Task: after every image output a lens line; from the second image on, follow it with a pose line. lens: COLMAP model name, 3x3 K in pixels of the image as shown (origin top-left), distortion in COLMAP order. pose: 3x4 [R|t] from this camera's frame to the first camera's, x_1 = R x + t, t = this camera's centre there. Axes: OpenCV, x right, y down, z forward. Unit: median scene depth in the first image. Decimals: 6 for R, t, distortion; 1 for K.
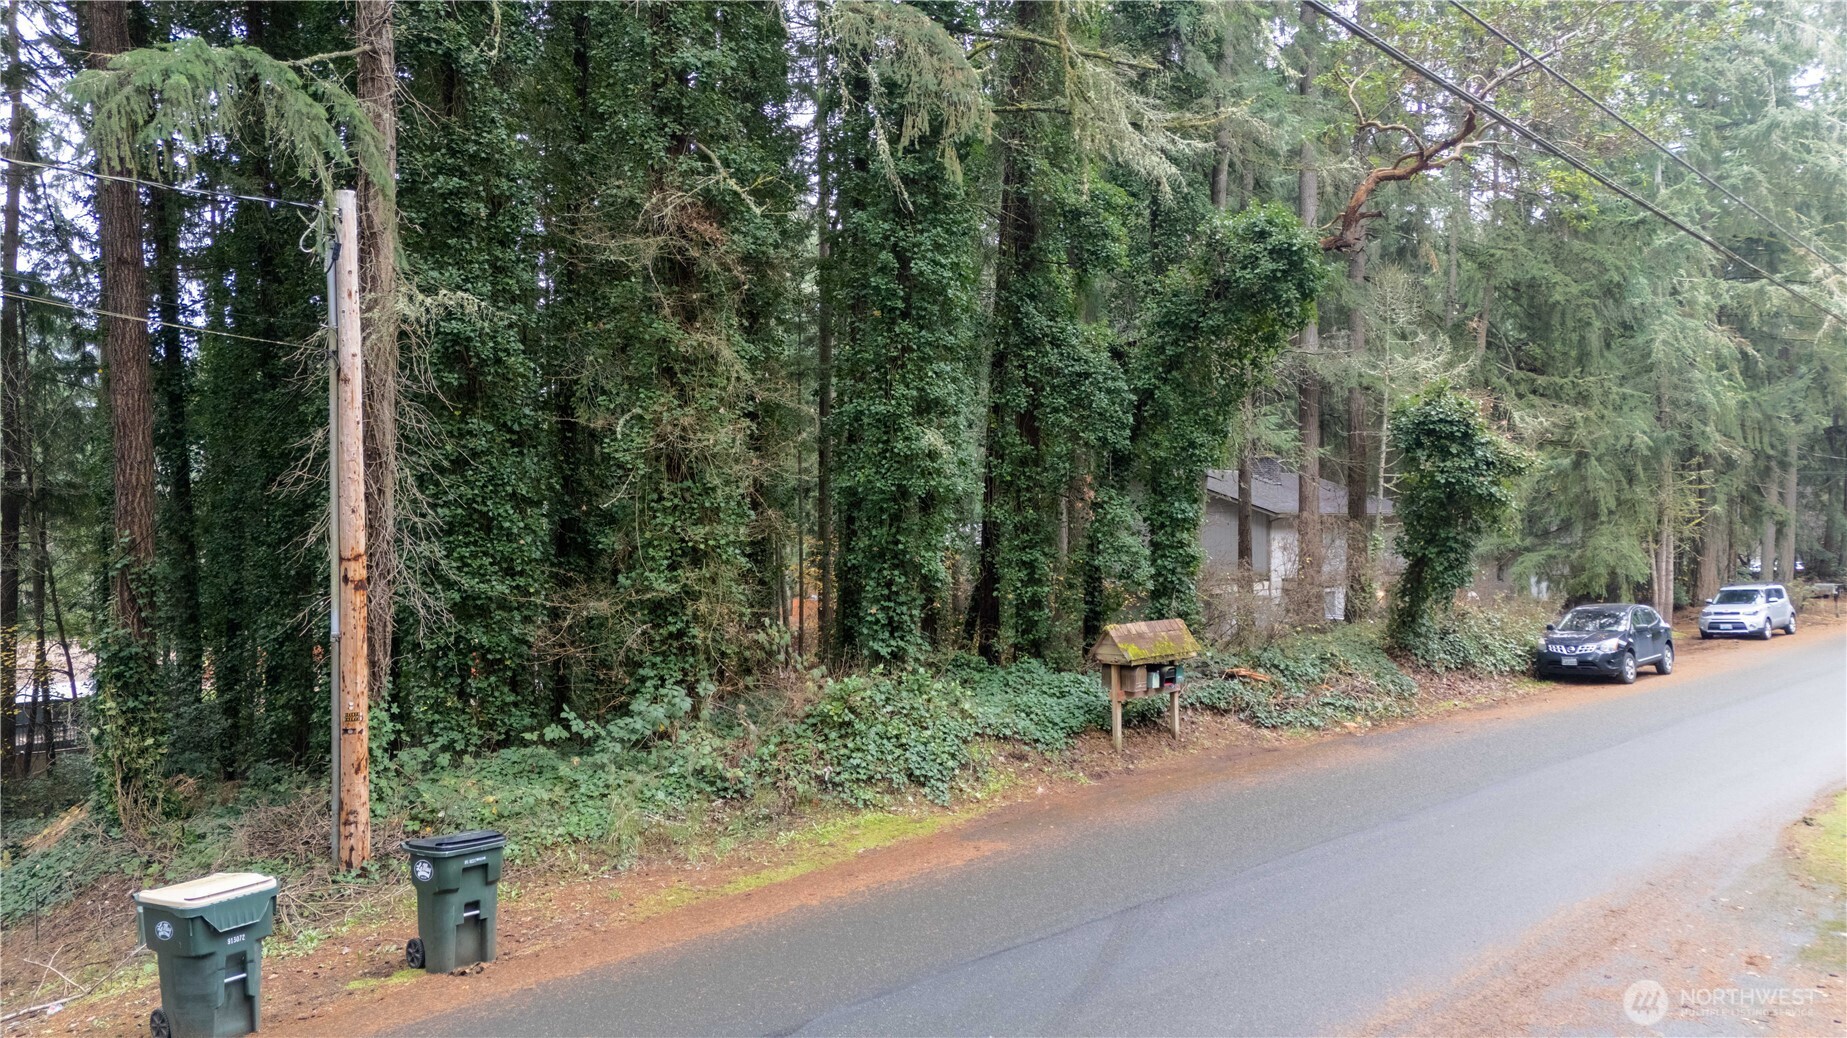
lens RADIAL K [[1257.7, 0, 923.5], [0, 1257.7, 519.0], [0, 0, 1]] dist [-0.006461, -0.000821]
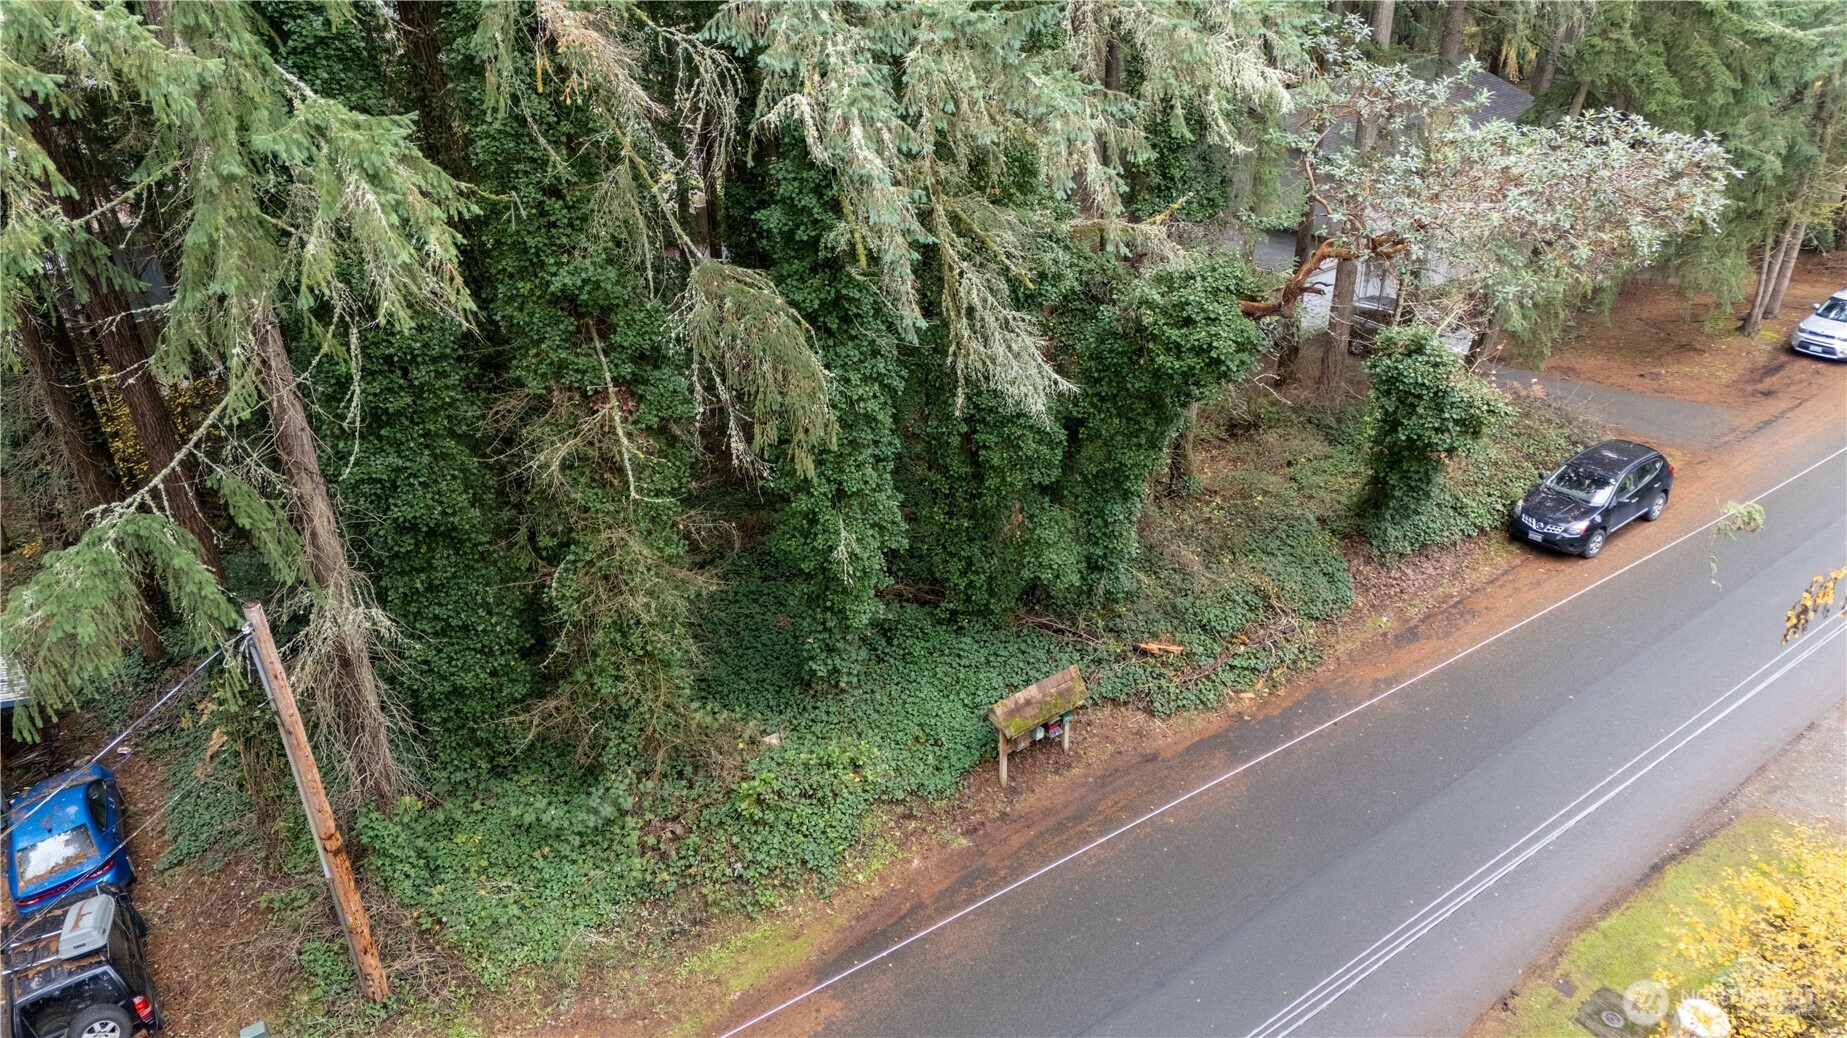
lens RADIAL K [[1232.6, 0, 923.5], [0, 1232.6, 519.0], [0, 0, 1]] dist [0.008286, -0.000411]
pose [[0.992043, 0.055168, -0.113166, 0.175135], [0.003779, 0.885425, 0.464768, -0.521649], [0.125840, -0.461497, 0.878171, 0.061953]]
